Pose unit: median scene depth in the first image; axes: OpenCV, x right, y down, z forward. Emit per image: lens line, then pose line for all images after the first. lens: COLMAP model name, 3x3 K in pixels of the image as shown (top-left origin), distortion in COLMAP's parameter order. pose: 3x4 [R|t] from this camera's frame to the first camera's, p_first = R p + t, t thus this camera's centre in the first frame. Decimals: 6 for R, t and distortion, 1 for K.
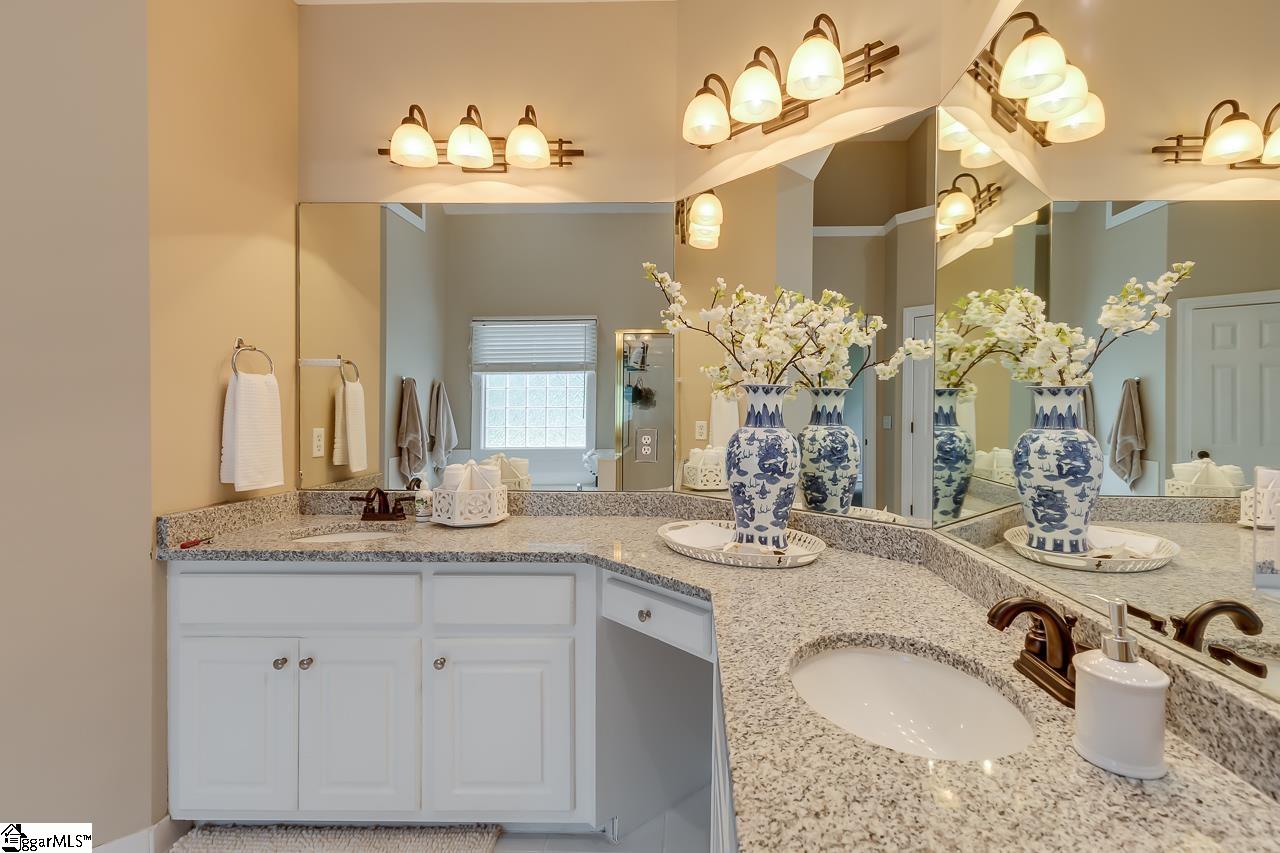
lens RADIAL K [[580.0, 0, 686.8], [0, 580.0, 419.8], [0, 0, 1]] dist [0.006238, -0.000387]
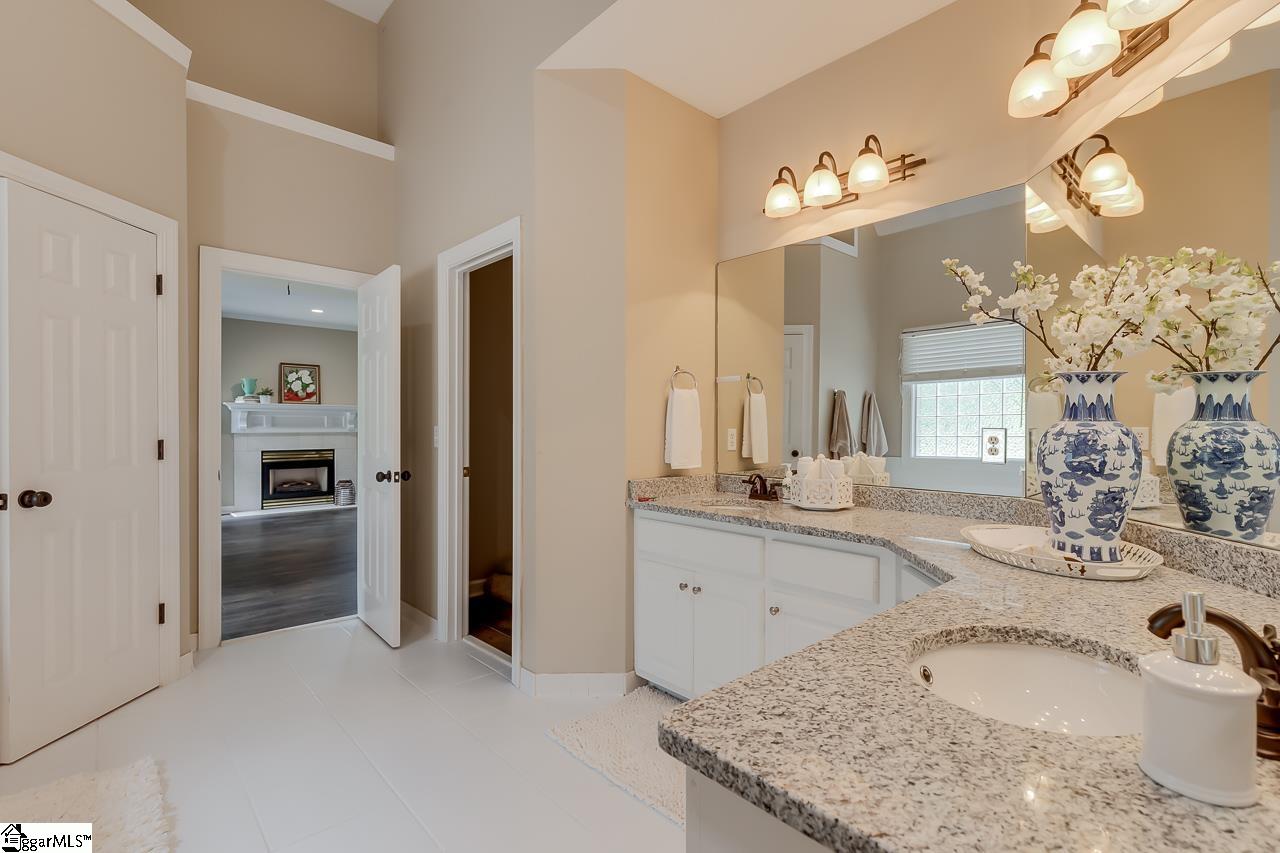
lens RADIAL K [[593.6, 0, 700.5], [0, 593.6, 428.4], [0, 0, 1]] dist [0.000132, 0.000106]
pose [[0.726279, -0.001926, -0.687397, 0.329601], [-0.005612, 0.999946, -0.008732, 0.035145], [0.687377, 0.010200, 0.726229, -0.045281]]
